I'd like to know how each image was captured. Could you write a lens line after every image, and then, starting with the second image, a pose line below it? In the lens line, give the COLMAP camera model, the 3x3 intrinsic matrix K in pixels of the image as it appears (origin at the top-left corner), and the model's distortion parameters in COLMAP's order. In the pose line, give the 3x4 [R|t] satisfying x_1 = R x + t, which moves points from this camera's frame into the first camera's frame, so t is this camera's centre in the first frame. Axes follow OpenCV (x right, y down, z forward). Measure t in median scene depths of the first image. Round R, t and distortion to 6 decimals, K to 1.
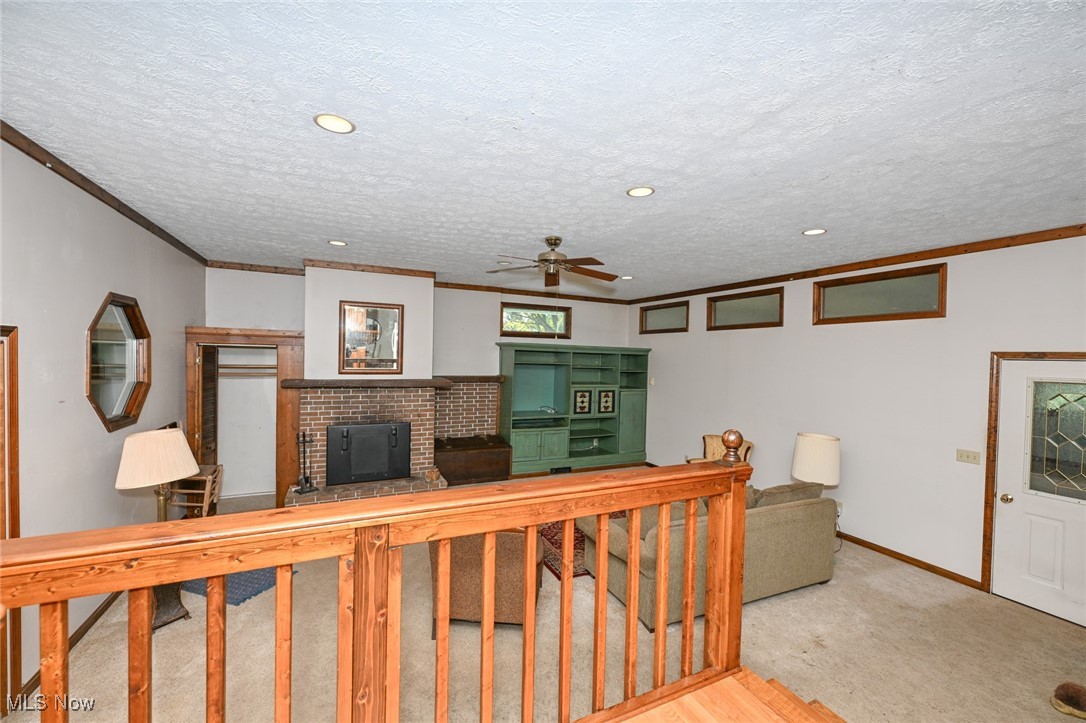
lens RADIAL K [[425.2, 0, 539.8], [0, 425.2, 364.8], [0, 0, 1]] dist [0.001234, -0.000109]
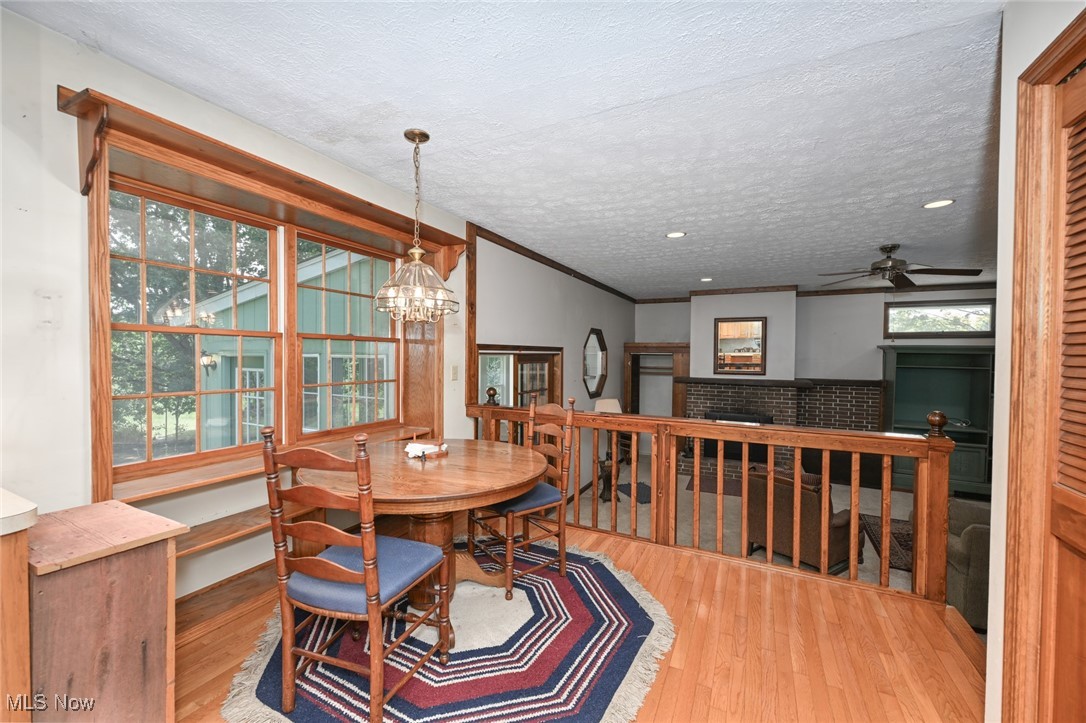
lens RADIAL K [[425.2, 0, 539.4], [0, 425.2, 362.8], [0, 0, 1]] dist [0.001234, -0.000109]
pose [[0.611277, -0.003970, -0.791407, 0.247968], [-0.013559, 0.999788, -0.015488, 0.015361], [0.791301, 0.020198, 0.611094, -0.241471]]
